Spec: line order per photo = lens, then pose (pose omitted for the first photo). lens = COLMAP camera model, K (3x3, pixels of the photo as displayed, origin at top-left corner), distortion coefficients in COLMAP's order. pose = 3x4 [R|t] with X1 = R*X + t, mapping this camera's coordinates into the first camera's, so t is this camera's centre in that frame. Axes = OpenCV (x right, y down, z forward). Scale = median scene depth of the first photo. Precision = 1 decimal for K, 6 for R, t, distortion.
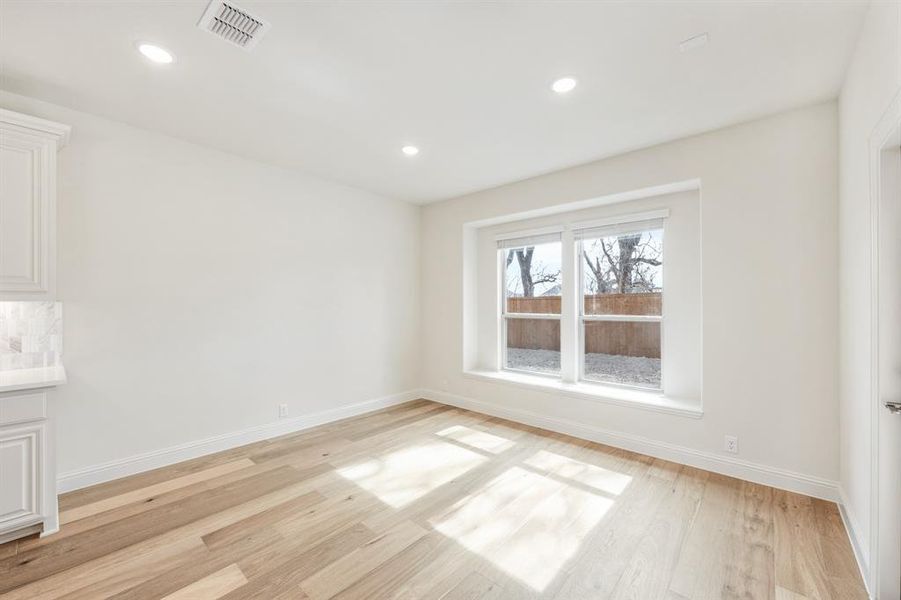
lens RADIAL K [[363.8, 0, 449.9], [0, 363.8, 304.2], [0, 0, 1]] dist [-0.002534, 0.000122]
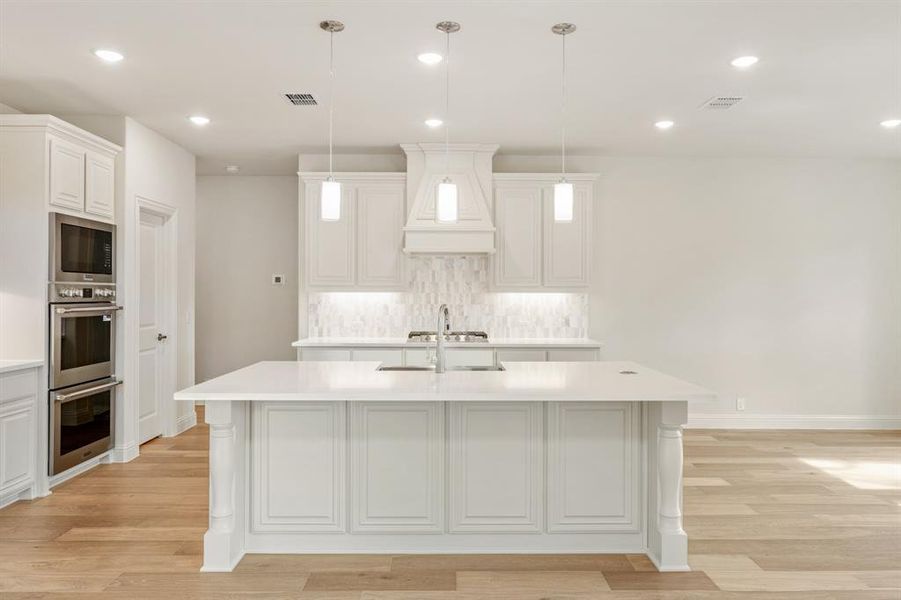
lens RADIAL K [[605.6, 0, 452.7], [0, 605.6, 295.5], [0, 0, 1]] dist [0.000047, -0.000545]
pose [[0.677082, 0.003670, -0.735898, 0.407353], [-0.003471, 0.999992, 0.001794, -0.000452], [0.735899, 0.001339, 0.677090, -1.269104]]
